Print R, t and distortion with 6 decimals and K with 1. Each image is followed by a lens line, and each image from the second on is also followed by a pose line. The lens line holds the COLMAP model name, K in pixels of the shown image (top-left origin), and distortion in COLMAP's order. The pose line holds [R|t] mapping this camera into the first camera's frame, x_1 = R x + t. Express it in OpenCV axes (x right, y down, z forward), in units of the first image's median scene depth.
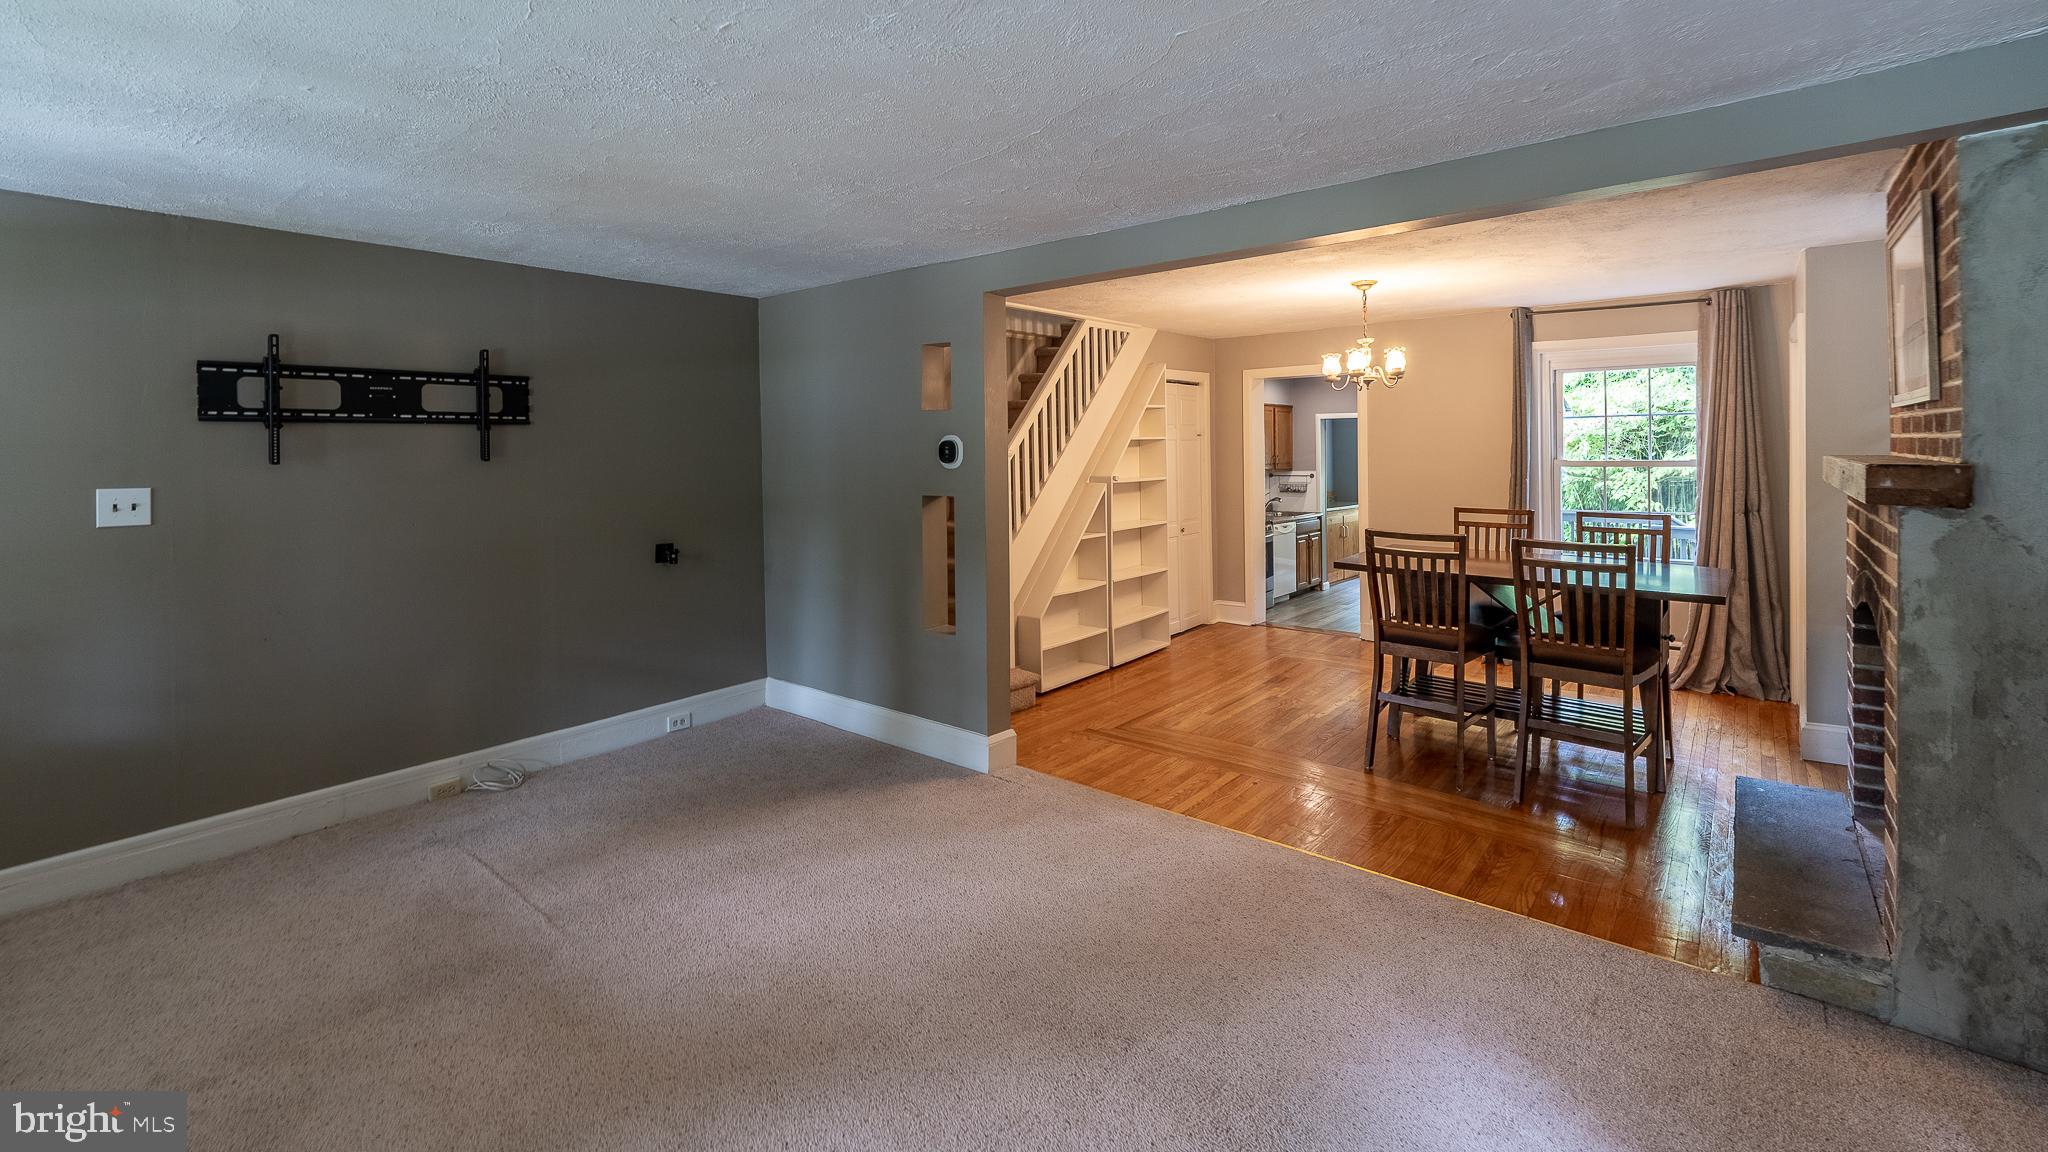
lens RADIAL K [[847.3, 0, 1020.5], [0, 847.3, 470.1], [0, 0, 1]] dist [0.001222, 0.000090]
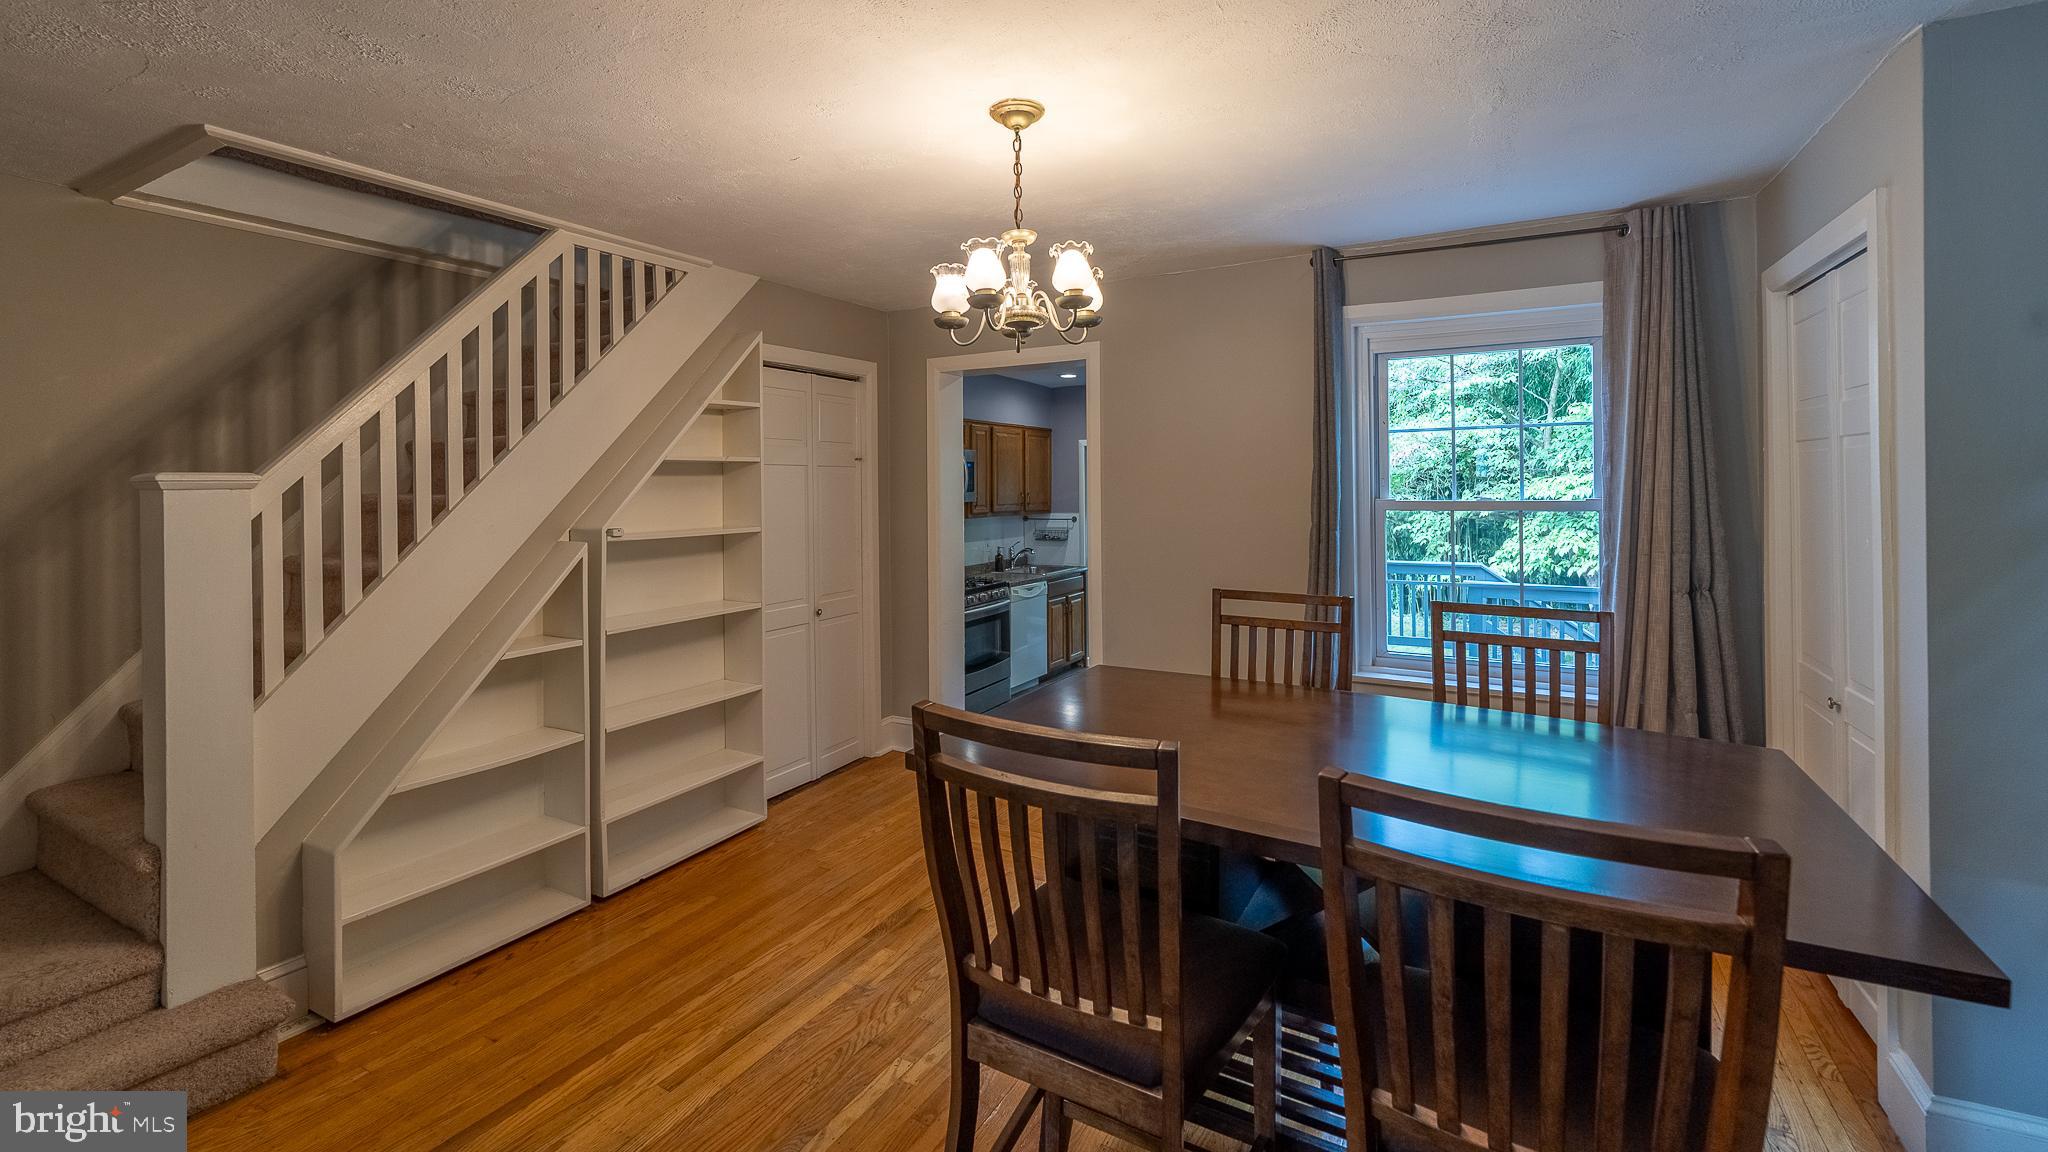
lens RADIAL K [[837.2, 0, 1000.7], [0, 837.2, 502.3], [0, 0, 1]] dist [0.000153, 0.000111]
pose [[0.985284, 0.002056, 0.170914, 0.260816], [-0.000758, 0.999970, -0.007659, -0.005154], [-0.170925, 0.007417, 0.985256, 0.453609]]
